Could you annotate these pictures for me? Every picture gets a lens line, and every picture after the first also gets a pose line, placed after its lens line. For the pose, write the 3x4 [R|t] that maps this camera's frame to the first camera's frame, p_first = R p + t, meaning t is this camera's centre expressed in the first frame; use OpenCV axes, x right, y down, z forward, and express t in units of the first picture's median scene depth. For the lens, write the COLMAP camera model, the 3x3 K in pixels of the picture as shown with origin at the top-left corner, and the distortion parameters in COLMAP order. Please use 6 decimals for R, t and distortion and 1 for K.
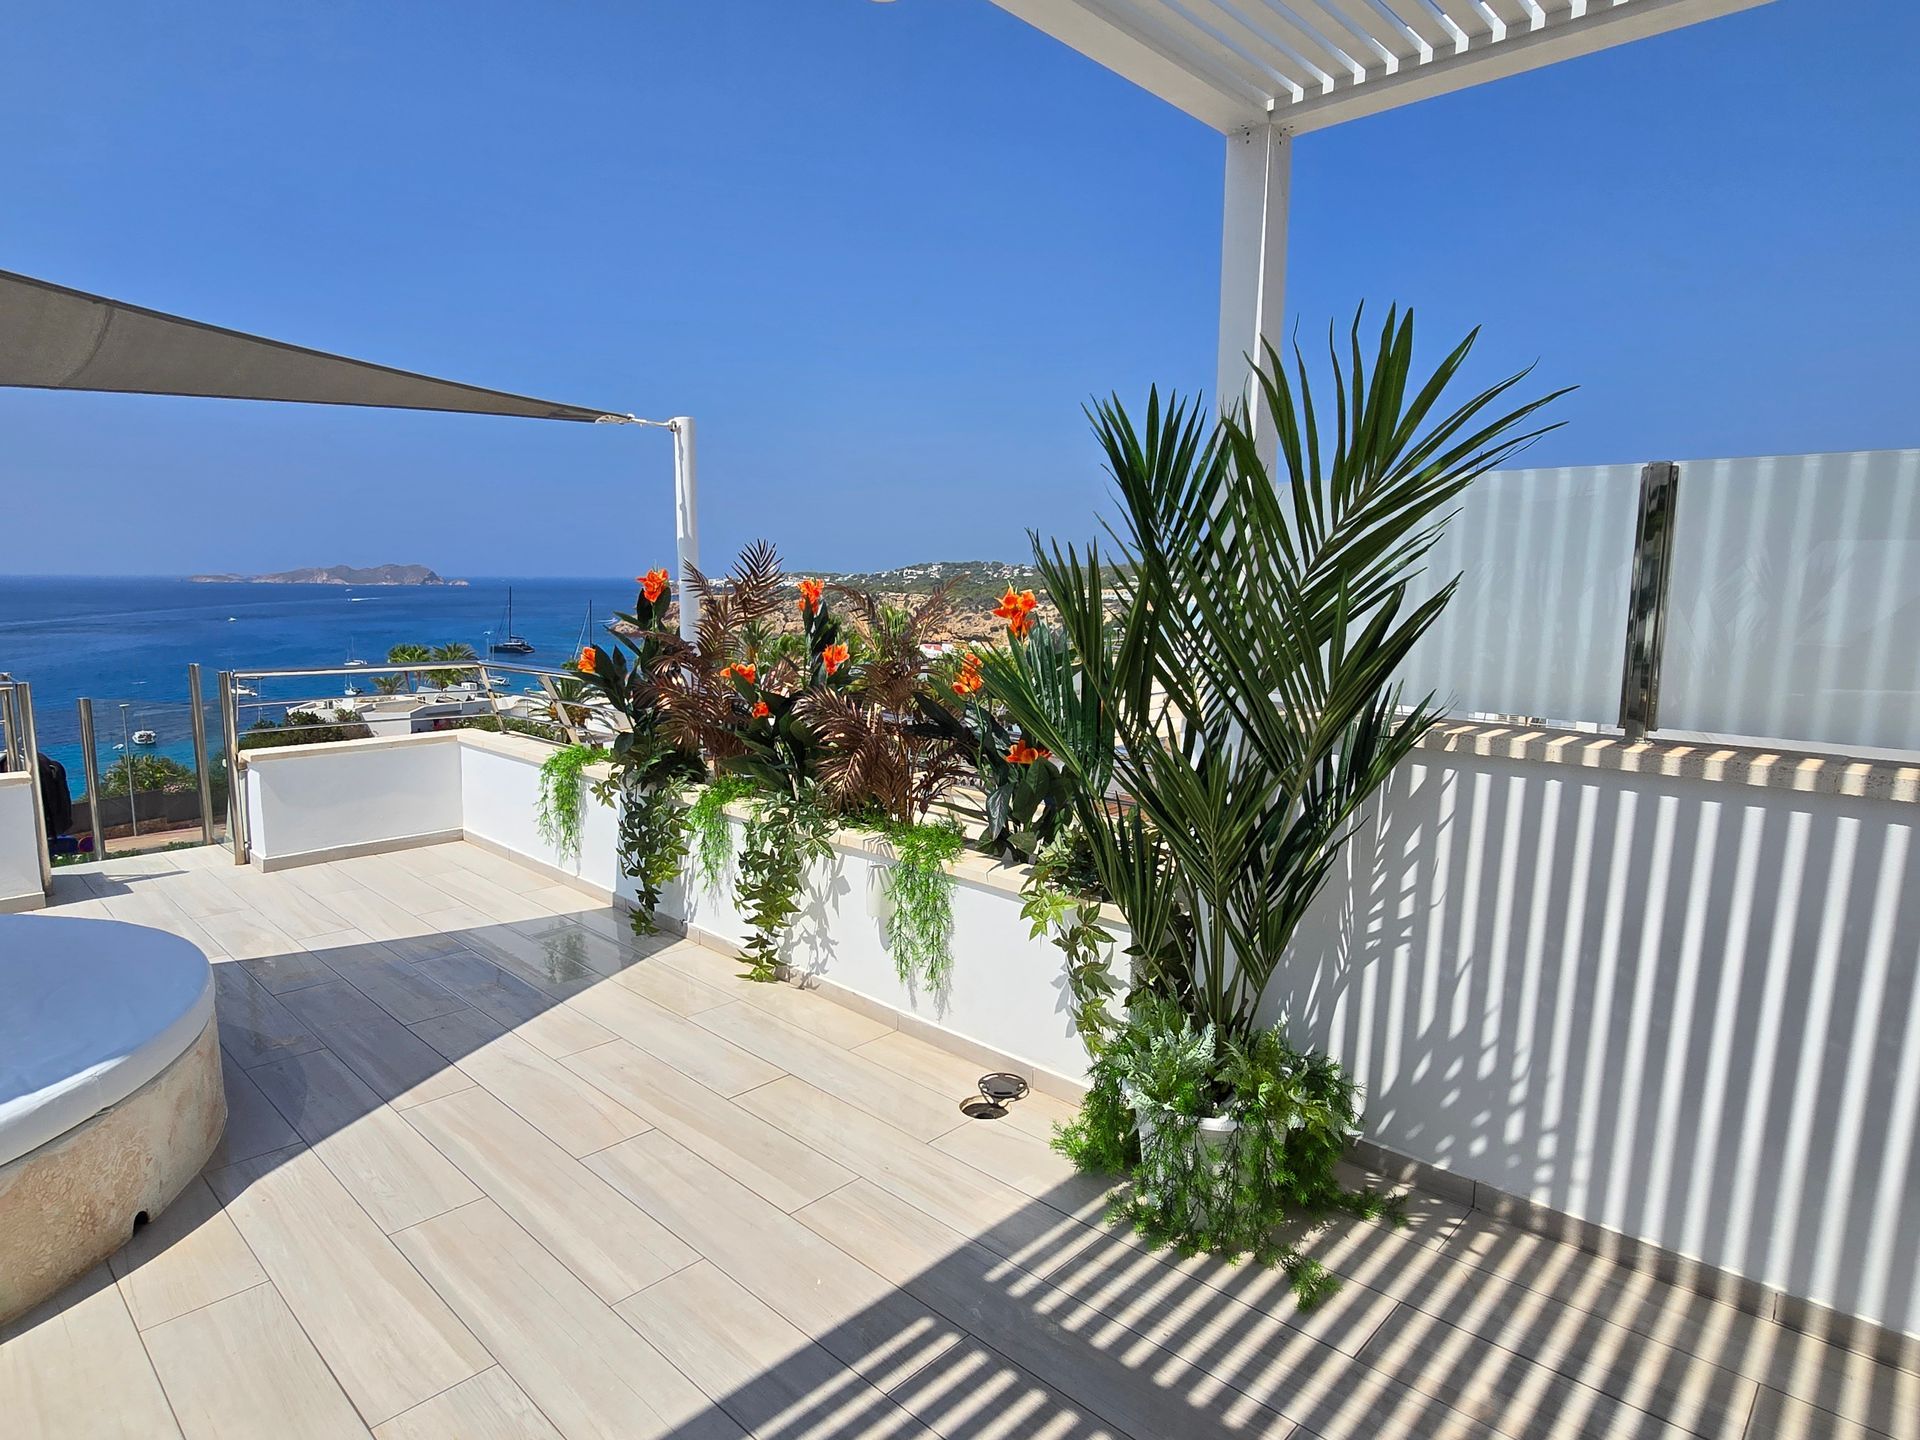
lens RADIAL K [[1081.8, 0, 963.3], [0, 1081.8, 731.4], [0, 0, 1]] dist [0.002174, -0.001374]
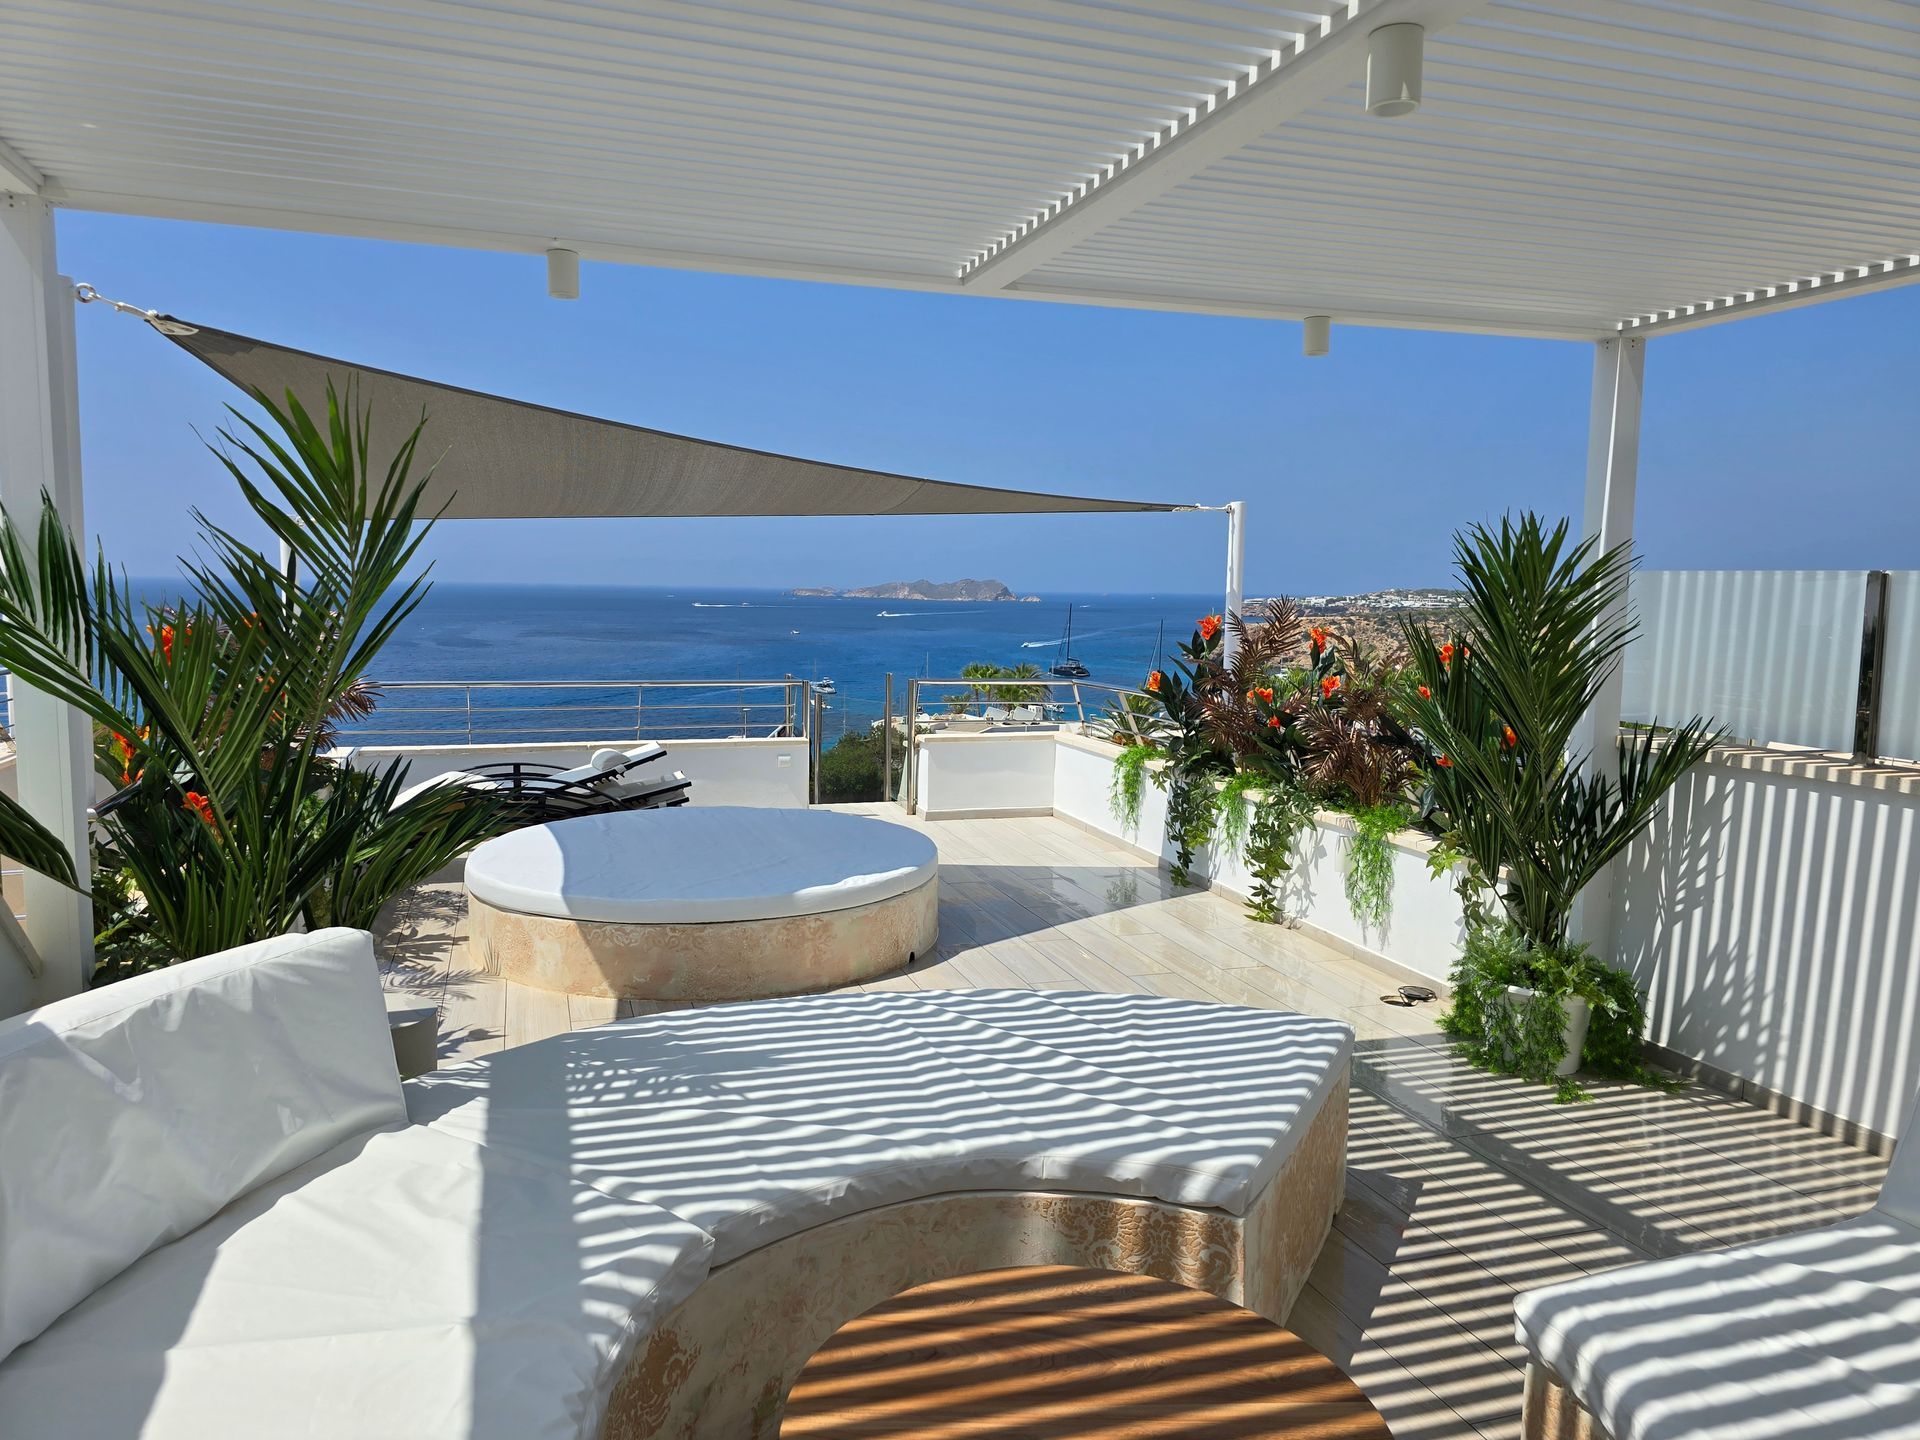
lens RADIAL K [[1293.4, 0, 940.5], [0, 1293.4, 705.5], [0, 0, 1]] dist [0.068333, -0.056883]
pose [[0.876698, 0.050823, -0.478349, 0.225803], [-0.077678, 0.996310, -0.036510, 0.051617], [0.474728, 0.069165, 0.877411, -0.633201]]
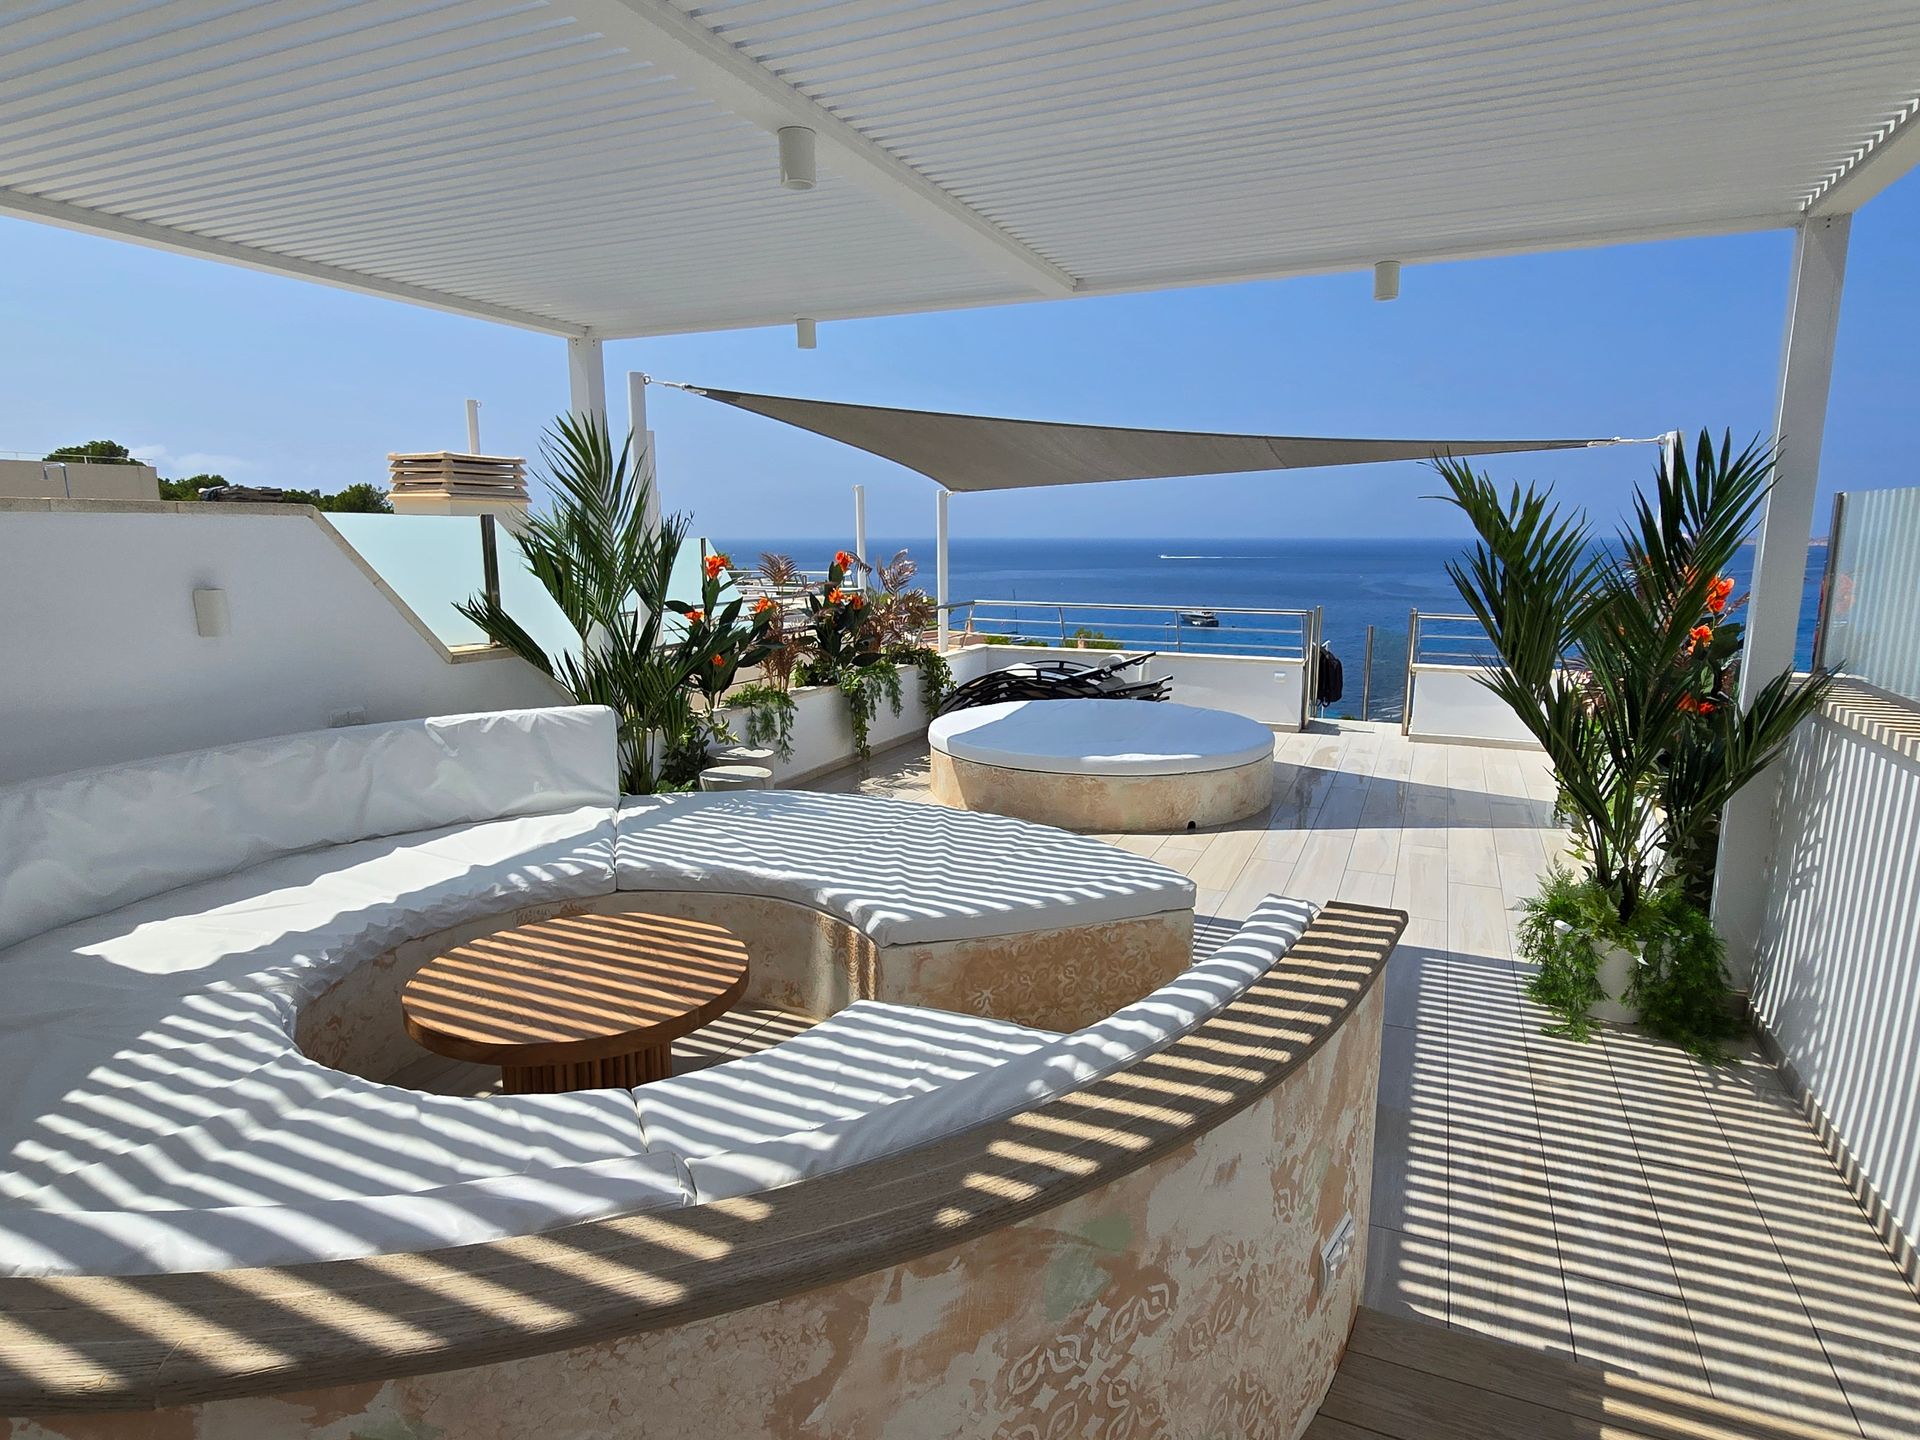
lens RADIAL K [[1081.8, 0, 958.7], [0, 1081.8, 720.9], [0, 0, 1]] dist [0.002174, -0.001374]
pose [[0.332000, 0.154374, -0.930561, 0.785997], [-0.131874, 0.984425, 0.116260, 0.004988], [0.934016, 0.084118, 0.347187, -0.215864]]
